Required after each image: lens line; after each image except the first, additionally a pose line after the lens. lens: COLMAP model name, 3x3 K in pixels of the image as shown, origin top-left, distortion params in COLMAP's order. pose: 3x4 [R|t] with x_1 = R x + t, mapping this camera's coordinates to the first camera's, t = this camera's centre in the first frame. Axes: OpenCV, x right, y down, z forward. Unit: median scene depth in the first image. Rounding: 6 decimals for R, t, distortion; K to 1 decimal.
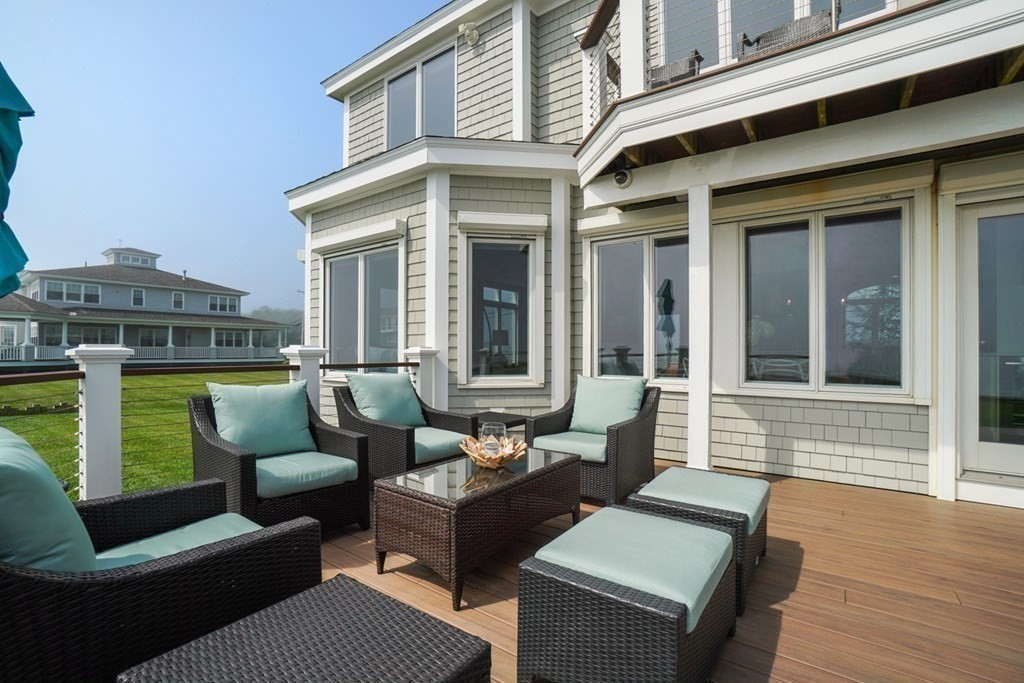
lens RADIAL K [[450.8, 0, 513.8], [0, 450.8, 344.5], [0, 0, 1]] dist [-0.059350, 0.023232]
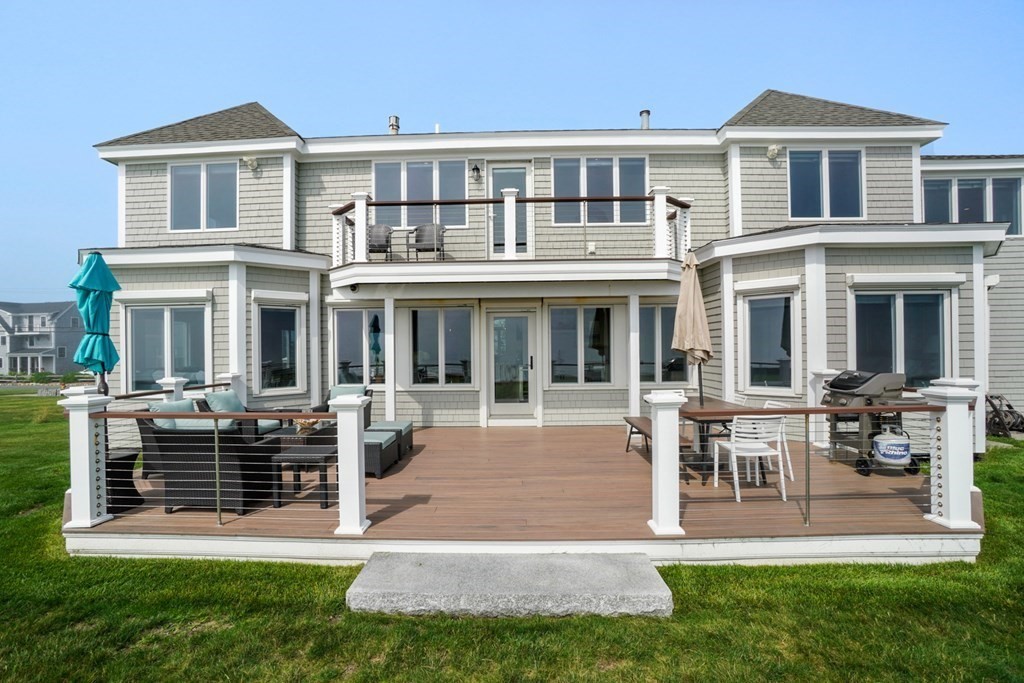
lens RADIAL K [[473.0, 0, 494.4], [0, 473.0, 335.6], [0, 0, 1]] dist [-0.073217, 0.027770]
pose [[0.838468, -0.004495, 0.544933, -0.304396], [0.010575, 0.999912, -0.008023, -0.103082], [-0.544849, 0.012489, 0.838441, -0.897718]]
